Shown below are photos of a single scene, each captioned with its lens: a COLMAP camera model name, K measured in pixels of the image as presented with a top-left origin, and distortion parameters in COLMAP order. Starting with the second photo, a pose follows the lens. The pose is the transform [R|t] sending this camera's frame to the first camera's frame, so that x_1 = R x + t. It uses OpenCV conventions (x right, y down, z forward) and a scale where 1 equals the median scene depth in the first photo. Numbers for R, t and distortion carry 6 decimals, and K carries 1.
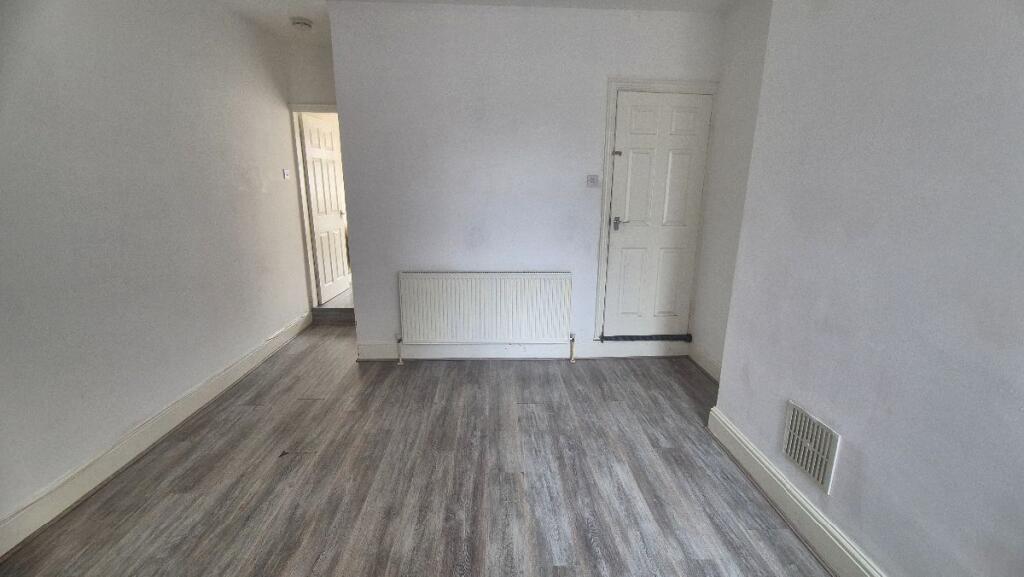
lens RADIAL K [[419.2, 0, 512.2], [0, 419.2, 283.9], [0, 0, 1]] dist [-0.000202, 0.000416]
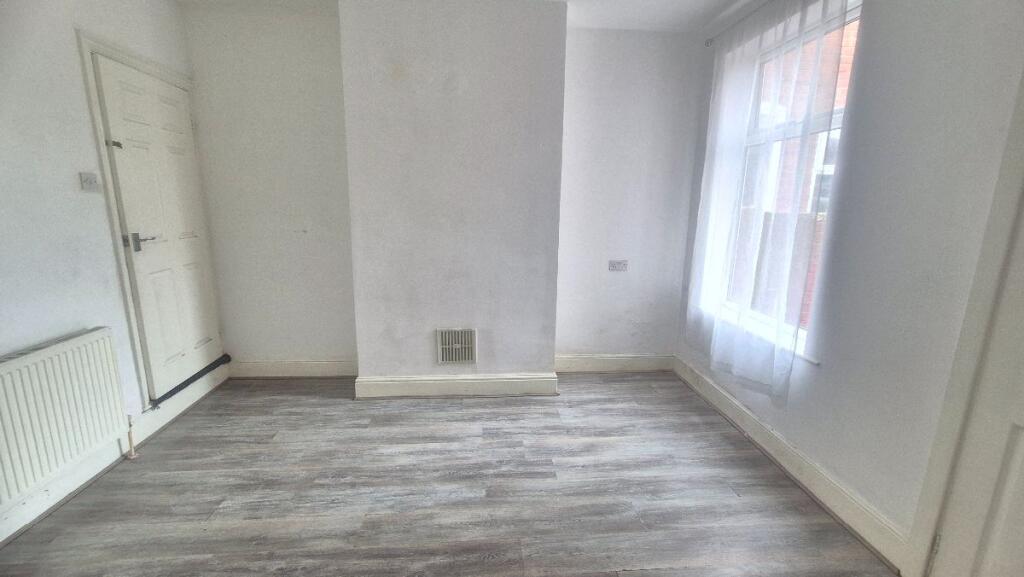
lens RADIAL K [[419.2, 0, 512.2], [0, 419.2, 283.9], [0, 0, 1]] dist [-0.000202, 0.000416]
pose [[-0.032340, -0.207759, 0.977645, -0.664813], [0.212225, 0.954424, 0.209845, -0.122534], [-0.976685, 0.214268, 0.013225, 0.510086]]
